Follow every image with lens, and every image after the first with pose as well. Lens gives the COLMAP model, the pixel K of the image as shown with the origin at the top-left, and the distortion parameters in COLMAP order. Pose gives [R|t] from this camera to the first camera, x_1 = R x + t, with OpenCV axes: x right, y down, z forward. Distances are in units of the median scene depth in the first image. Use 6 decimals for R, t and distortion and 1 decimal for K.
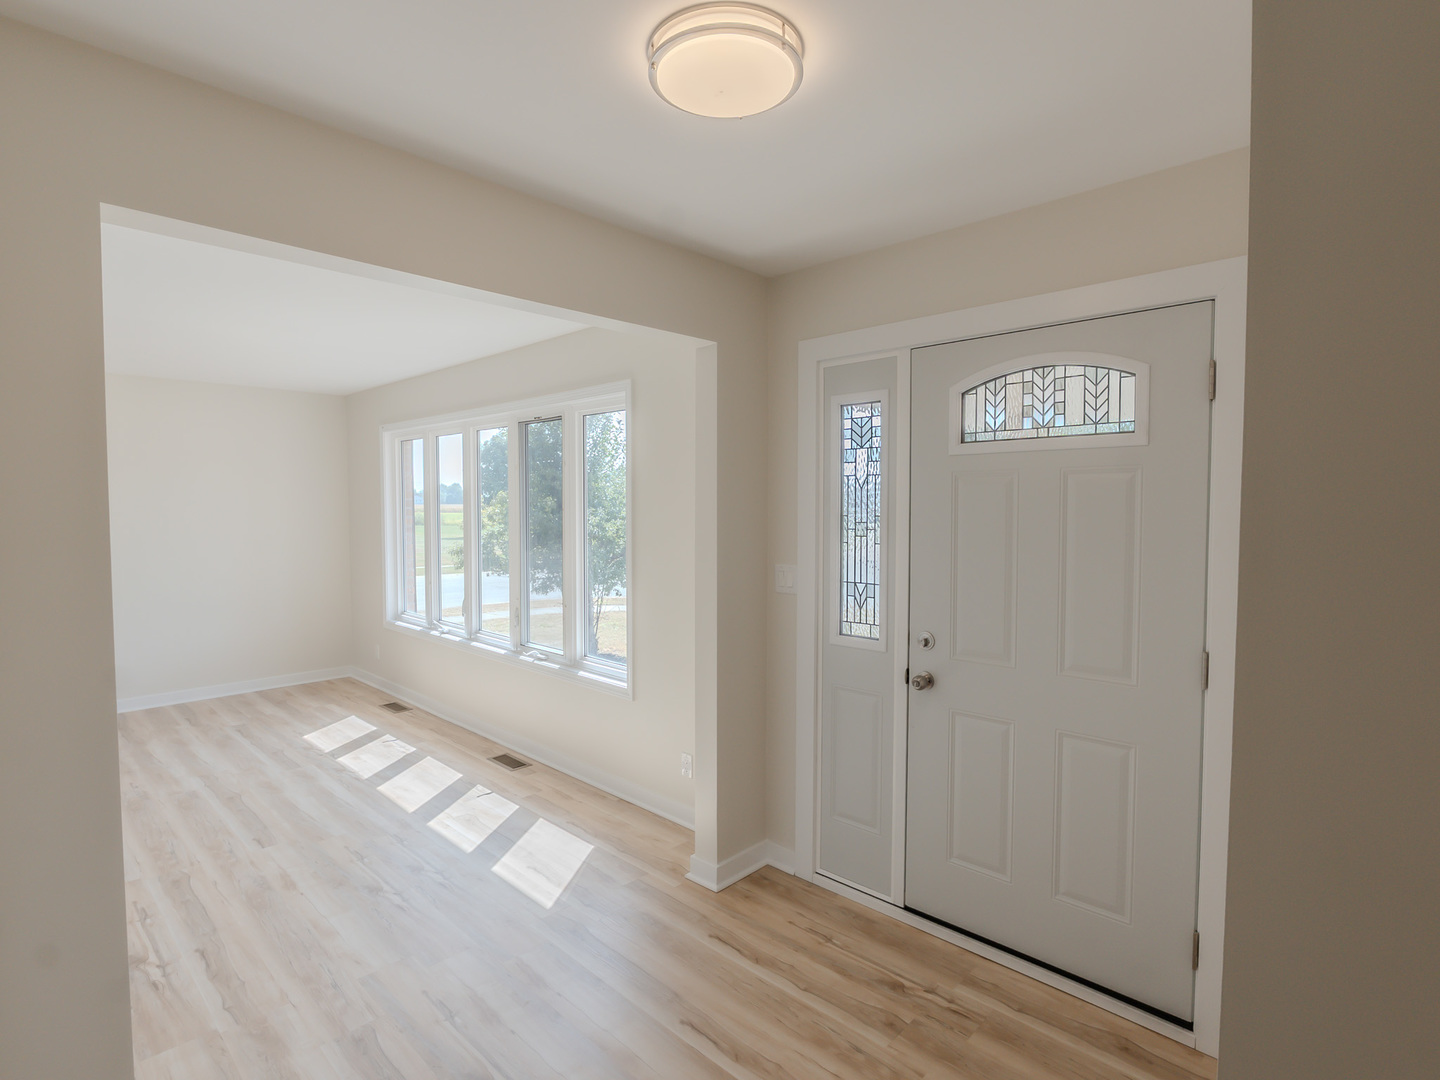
lens RADIAL K [[706.2, 0, 701.4], [0, 706.2, 549.0], [0, 0, 1]] dist [-0.008570, -0.000142]
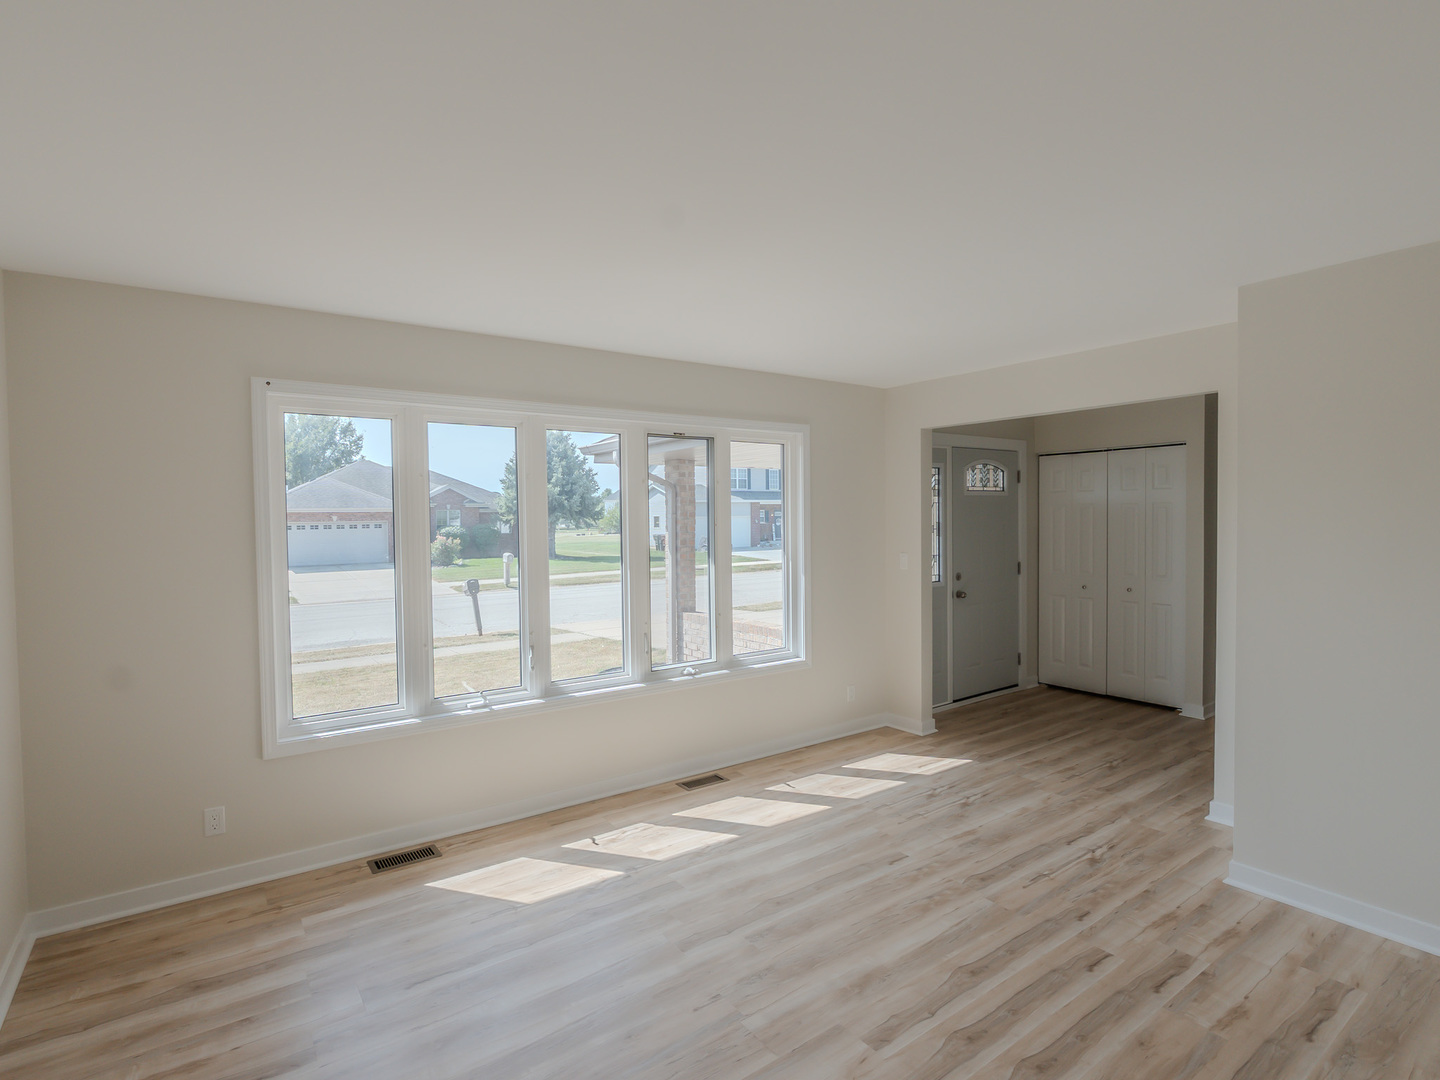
lens RADIAL K [[736.3, 0, 713.8], [0, 736.3, 541.5], [0, 0, 1]] dist [-0.014993, 0.002457]
pose [[0.185865, -0.032963, 0.982022, -1.167392], [0.069222, 0.997393, 0.020377, -0.044556], [-0.980134, 0.064191, 0.187662, 0.722435]]
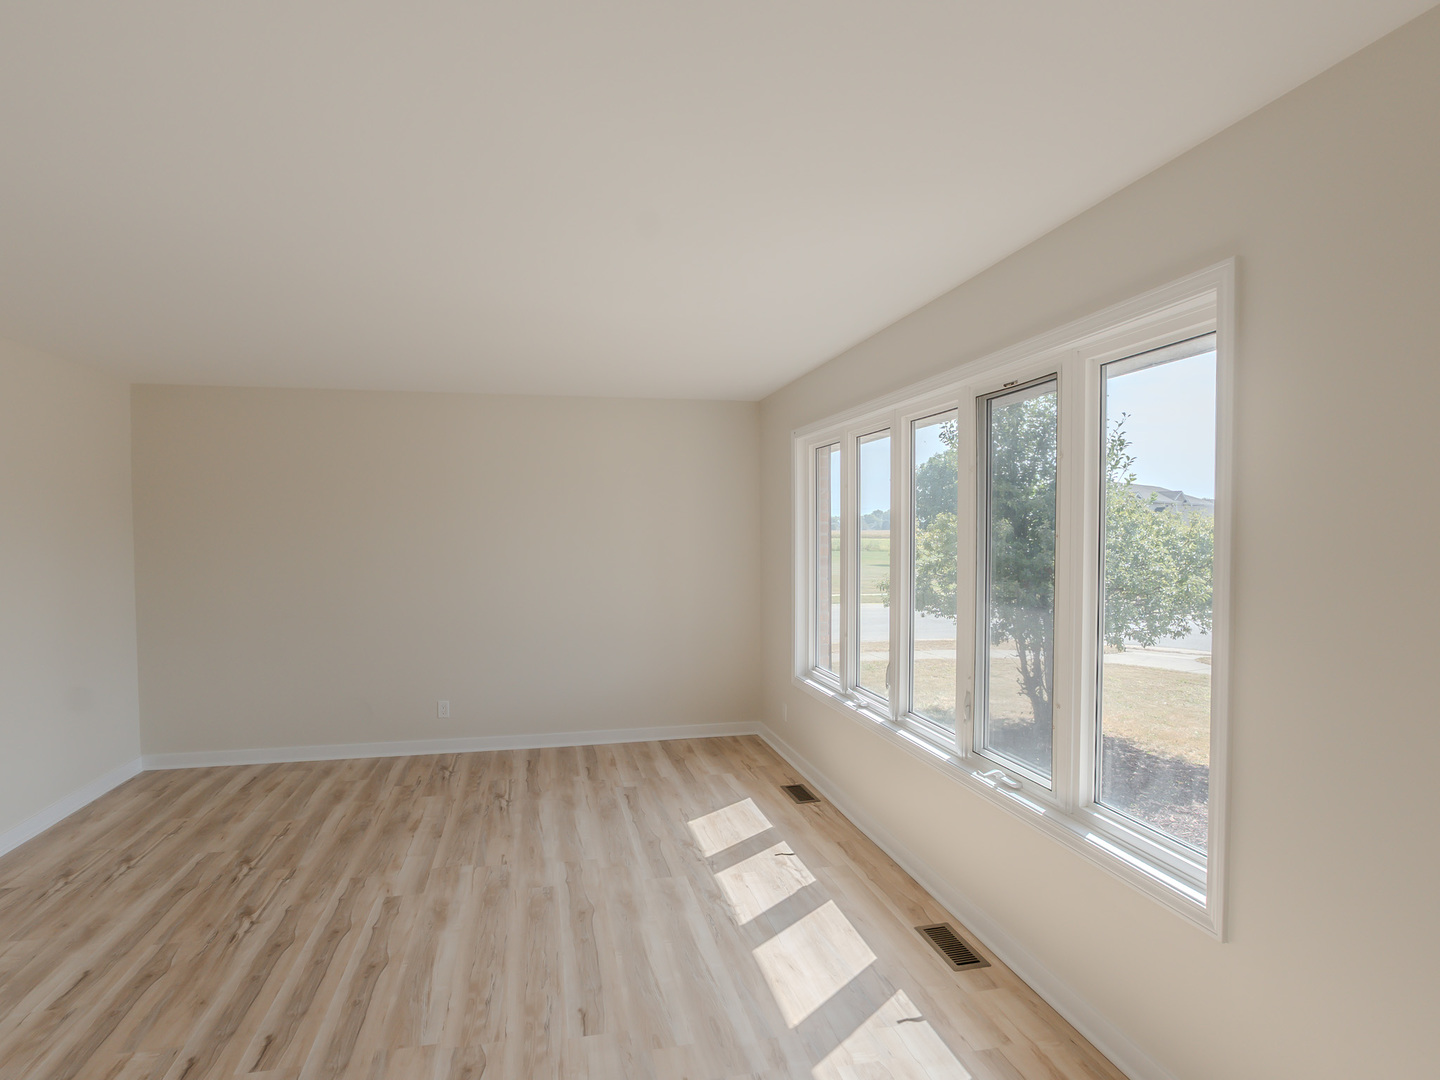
lens RADIAL K [[736.3, 0, 713.8], [0, 736.3, 541.5], [0, 0, 1]] dist [-0.014993, 0.002457]
pose [[0.841361, 0.003231, -0.540464, -0.095964], [-0.028766, 0.998832, -0.038809, -0.018588], [0.539708, 0.048200, 0.840472, 0.311633]]
